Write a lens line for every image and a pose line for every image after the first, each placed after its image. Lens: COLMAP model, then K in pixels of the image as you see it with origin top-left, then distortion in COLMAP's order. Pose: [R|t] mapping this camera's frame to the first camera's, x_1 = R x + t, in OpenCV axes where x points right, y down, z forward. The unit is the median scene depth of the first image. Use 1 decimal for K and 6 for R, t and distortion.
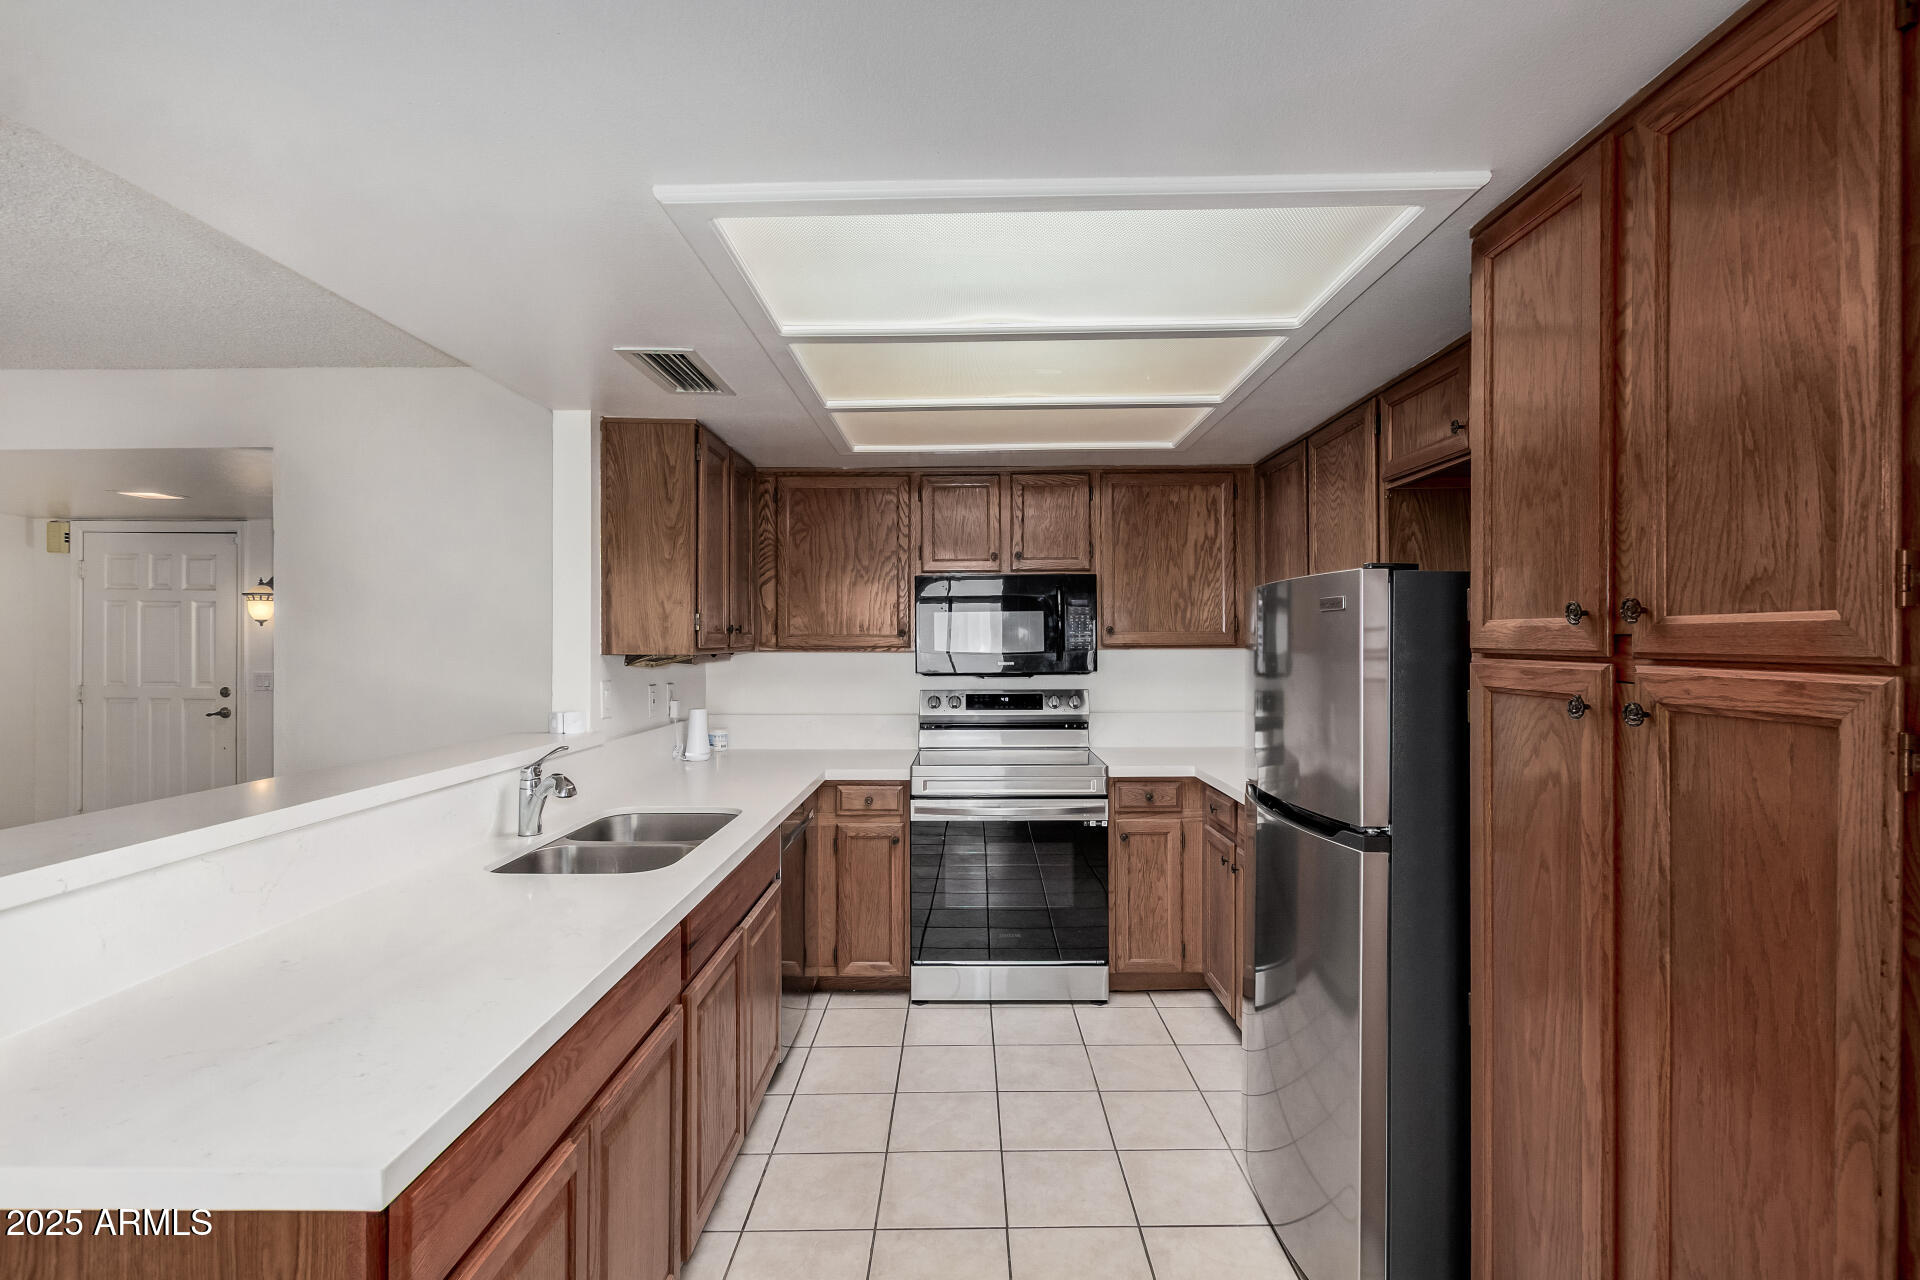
lens RADIAL K [[886.6, 0, 960.0], [0, 886.6, 640.0], [0, 0, 1]] dist [-0.000373, 0.000119]
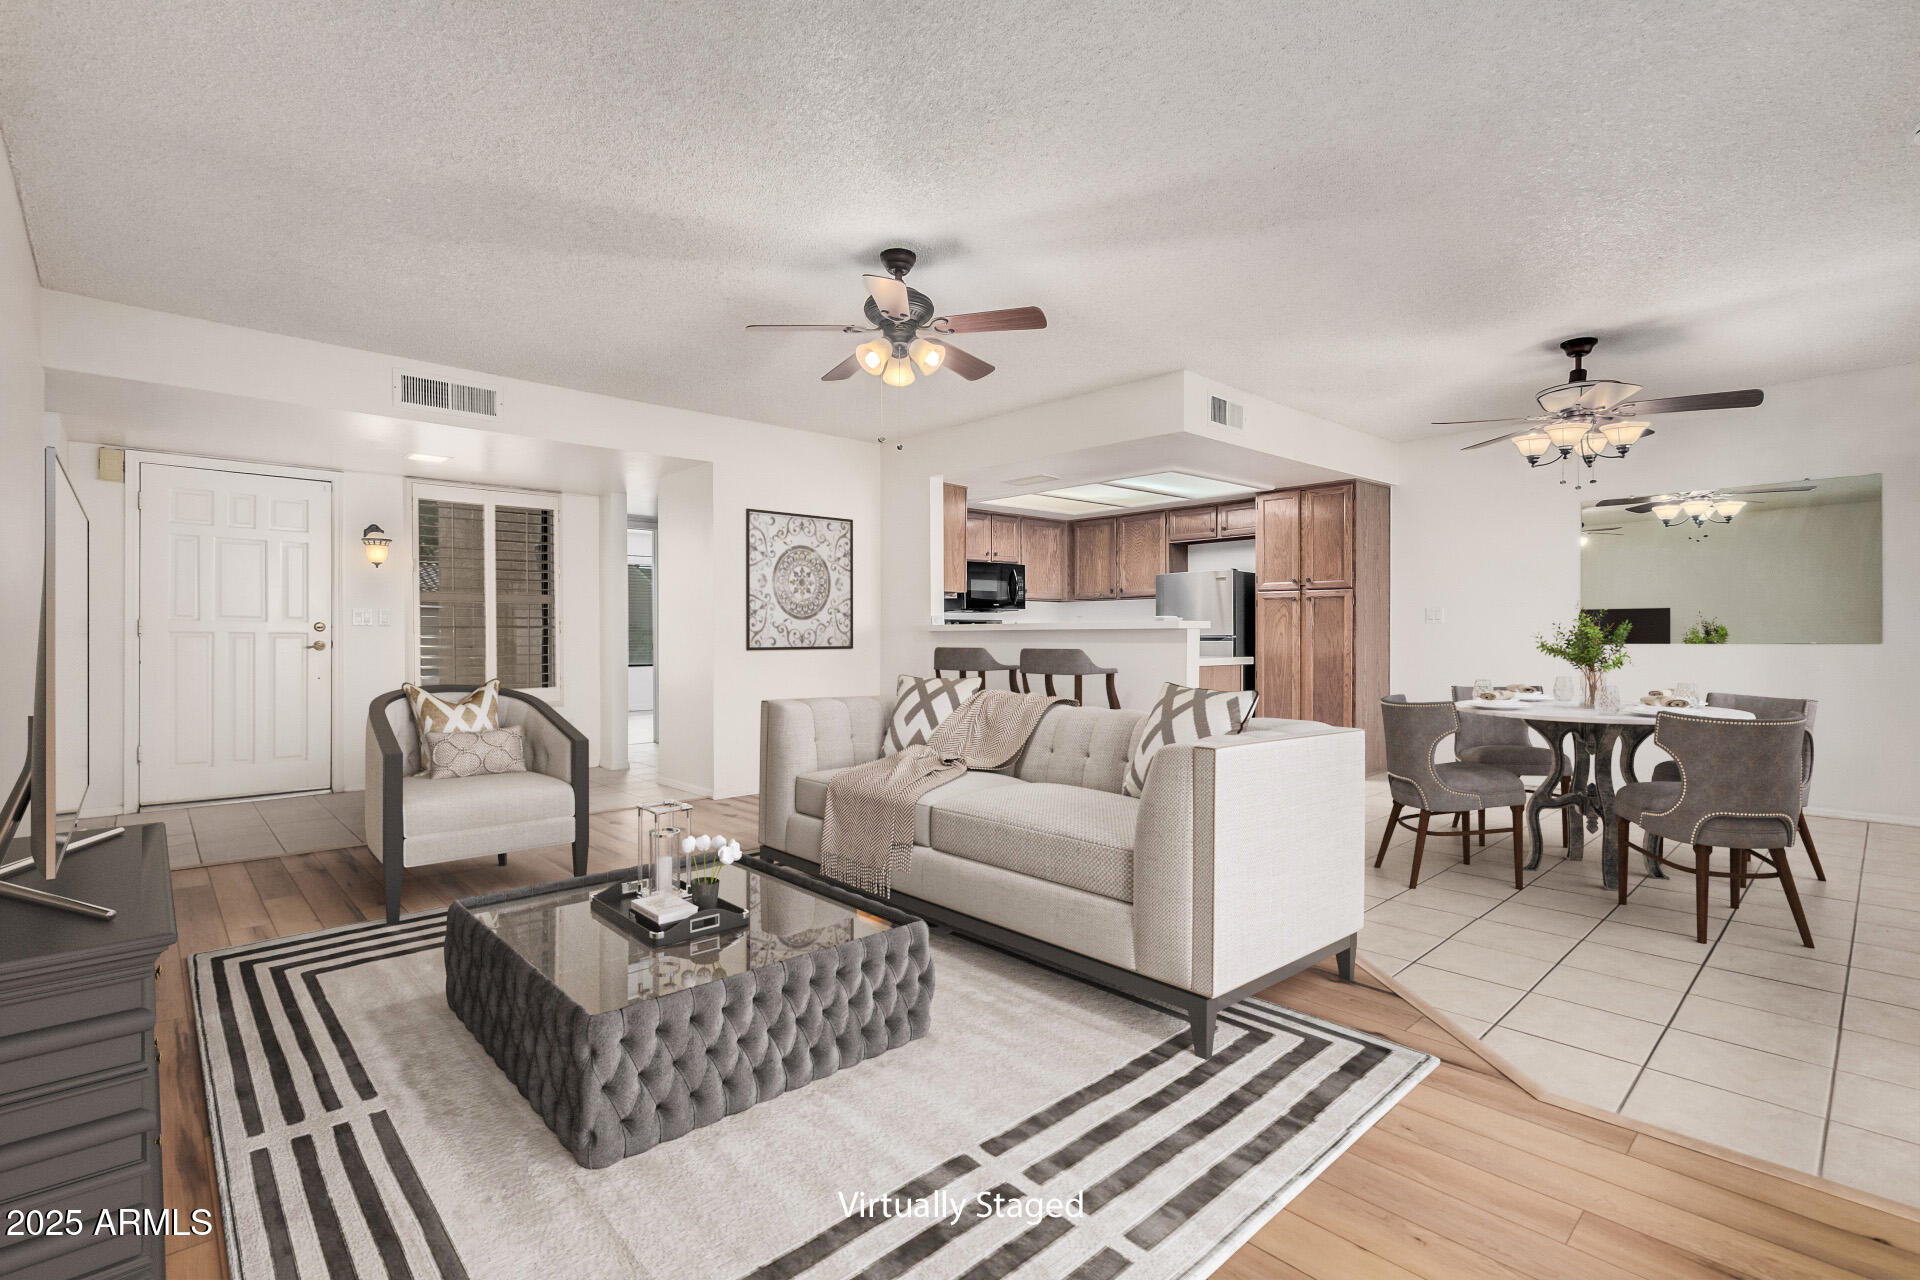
lens RADIAL K [[886.6, 0, 960.0], [0, 886.6, 640.0], [0, 0, 1]] dist [-0.000373, 0.000119]
pose [[0.730728, -0.006115, 0.682642, -1.009606], [-0.002140, 0.999934, 0.011248, 0.061879], [-0.682666, -0.009680, 0.730667, -0.337194]]
